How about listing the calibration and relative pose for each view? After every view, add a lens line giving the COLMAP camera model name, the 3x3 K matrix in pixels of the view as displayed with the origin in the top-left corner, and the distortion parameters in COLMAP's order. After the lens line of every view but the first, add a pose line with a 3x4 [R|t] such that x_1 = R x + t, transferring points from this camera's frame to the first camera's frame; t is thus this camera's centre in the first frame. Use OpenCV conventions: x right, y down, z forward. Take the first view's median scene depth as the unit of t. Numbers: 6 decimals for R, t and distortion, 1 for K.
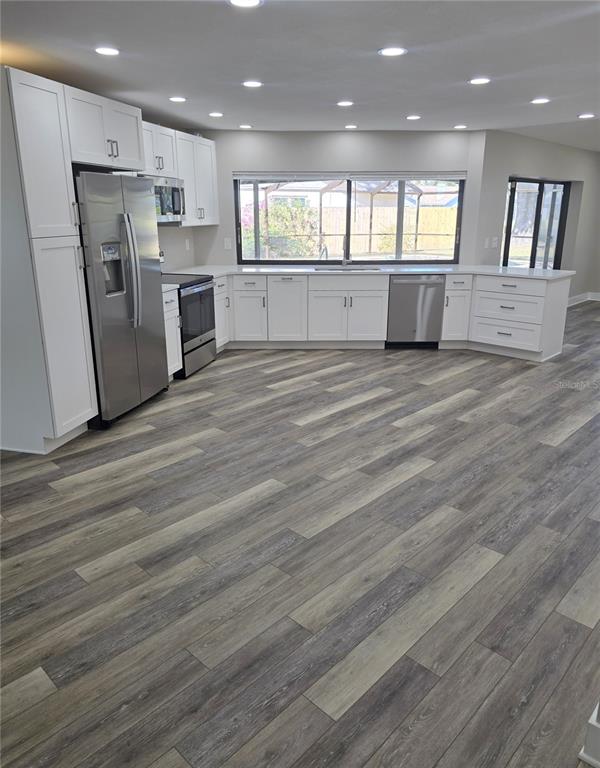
lens RADIAL K [[594.6, 0, 300.2], [0, 594.6, 376.6], [0, 0, 1]] dist [0.065356, -0.051184]
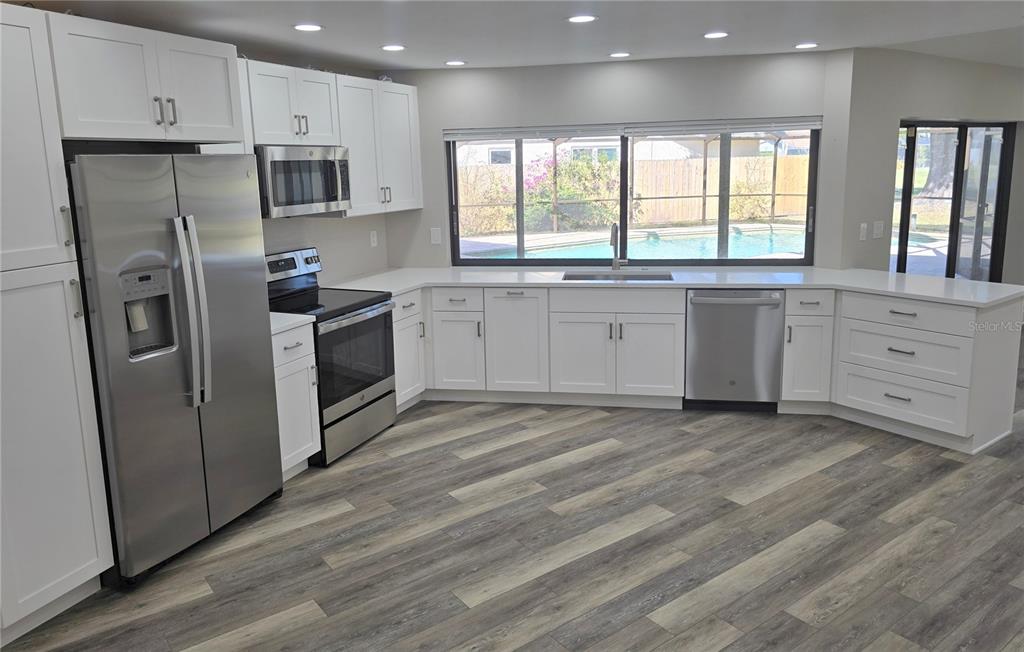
lens RADIAL K [[759.0, 0, 493.0], [0, 759.0, 290.1], [0, 0, 1]] dist [0.050378, -0.050636]
pose [[0.983340, 0.006997, -0.181640, 0.105320], [-0.025041, 0.994946, -0.097239, -0.097204], [0.180042, 0.100167, 0.978546, 0.237092]]
